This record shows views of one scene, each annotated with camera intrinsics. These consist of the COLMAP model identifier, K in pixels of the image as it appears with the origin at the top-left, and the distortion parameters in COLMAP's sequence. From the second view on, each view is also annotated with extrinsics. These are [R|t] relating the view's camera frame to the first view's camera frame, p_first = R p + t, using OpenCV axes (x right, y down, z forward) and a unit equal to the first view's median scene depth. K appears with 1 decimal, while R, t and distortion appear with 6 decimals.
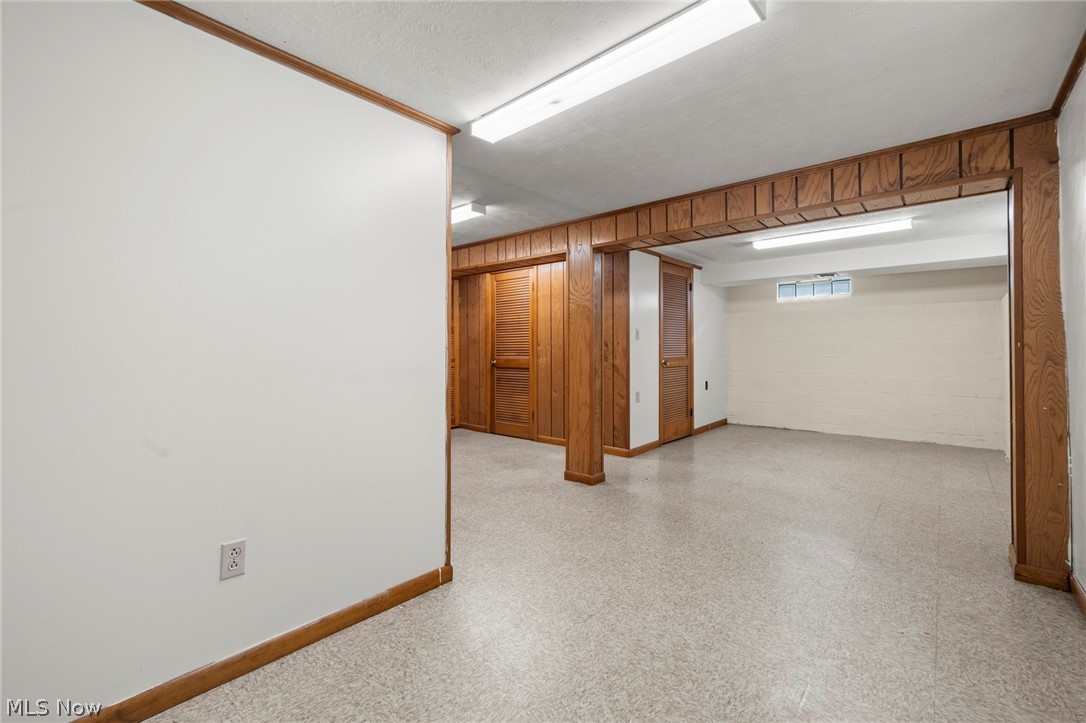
lens RADIAL K [[457.6, 0, 539.0], [0, 457.6, 348.6], [0, 0, 1]] dist [-0.000919, -0.000088]
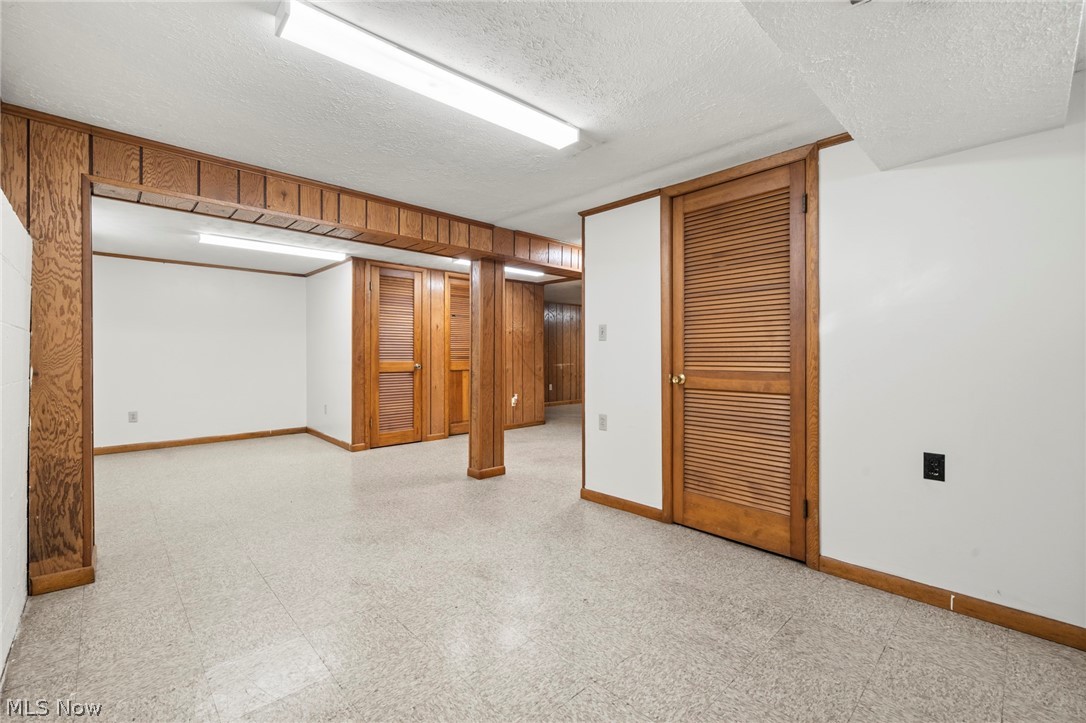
lens RADIAL K [[457.6, 0, 539.0], [0, 457.6, 348.6], [0, 0, 1]] dist [-0.000919, -0.000088]
pose [[-0.081798, 0.001297, -0.996648, 1.334631], [-0.002471, 0.999996, 0.001504, -0.006738], [0.996646, 0.002586, -0.081794, 1.400129]]
